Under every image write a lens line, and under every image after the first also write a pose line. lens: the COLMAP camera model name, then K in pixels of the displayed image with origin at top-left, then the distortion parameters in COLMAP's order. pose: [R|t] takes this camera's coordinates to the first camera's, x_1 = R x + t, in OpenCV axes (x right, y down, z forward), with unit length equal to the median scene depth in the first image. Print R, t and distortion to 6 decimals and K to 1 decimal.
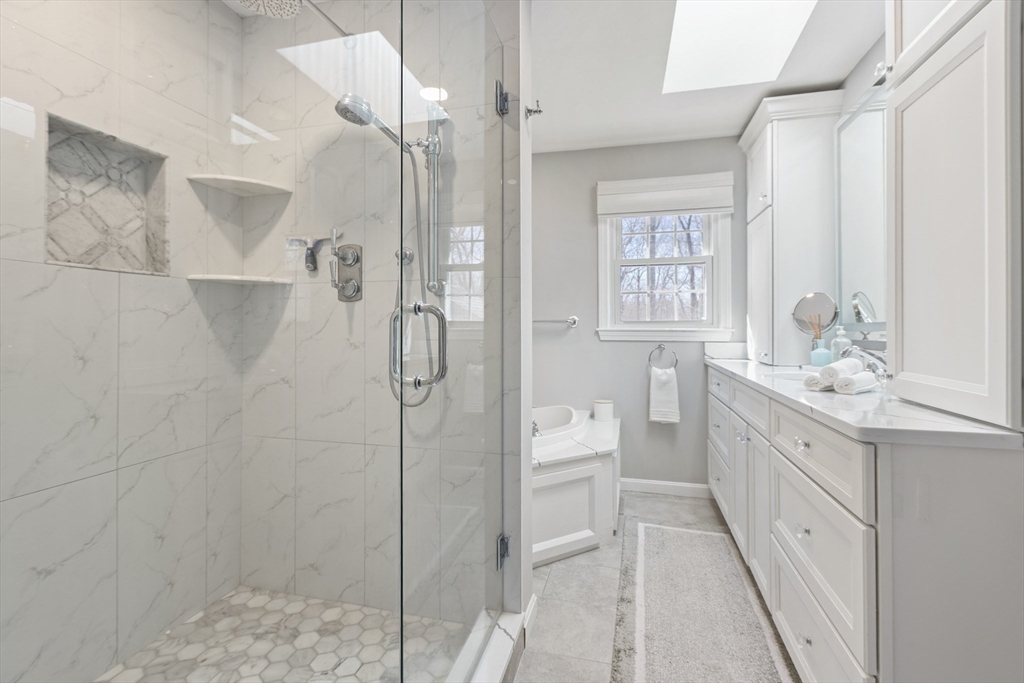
lens RADIAL K [[461.4, 0, 518.3], [0, 461.4, 324.6], [0, 0, 1]] dist [0.004201, 0.000365]
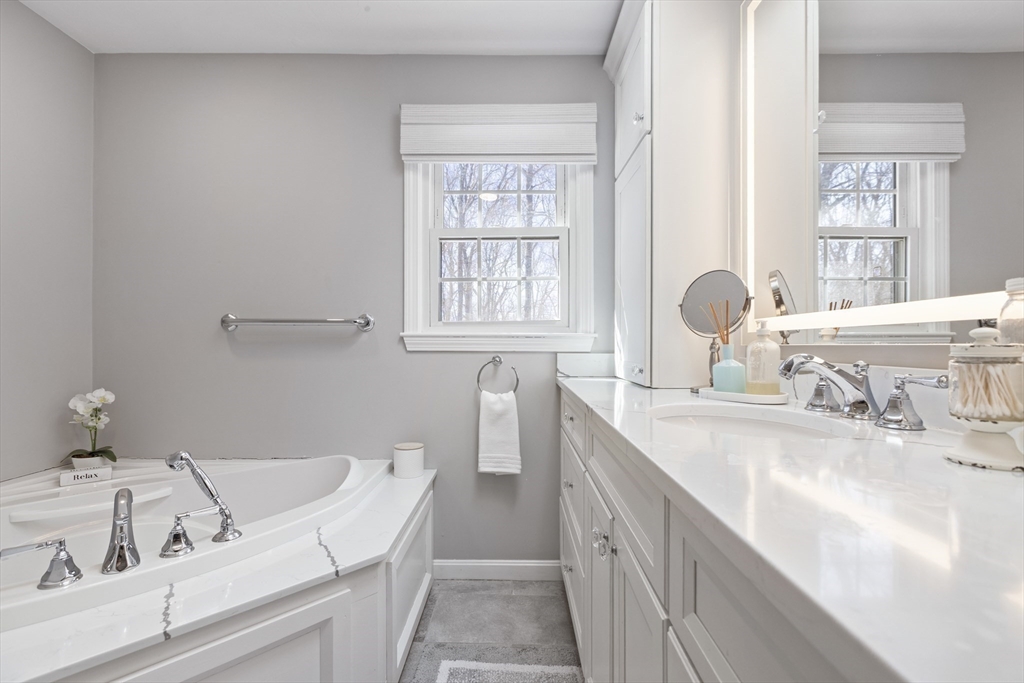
lens RADIAL K [[461.4, 0, 510.5], [0, 461.4, 342.5], [0, 0, 1]] dist [0.004201, 0.000365]
pose [[0.972454, 0.000301, 0.233094, 0.180267], [-0.002291, 0.999963, 0.008268, 0.017668], [-0.233083, -0.008575, 0.972419, 0.358522]]
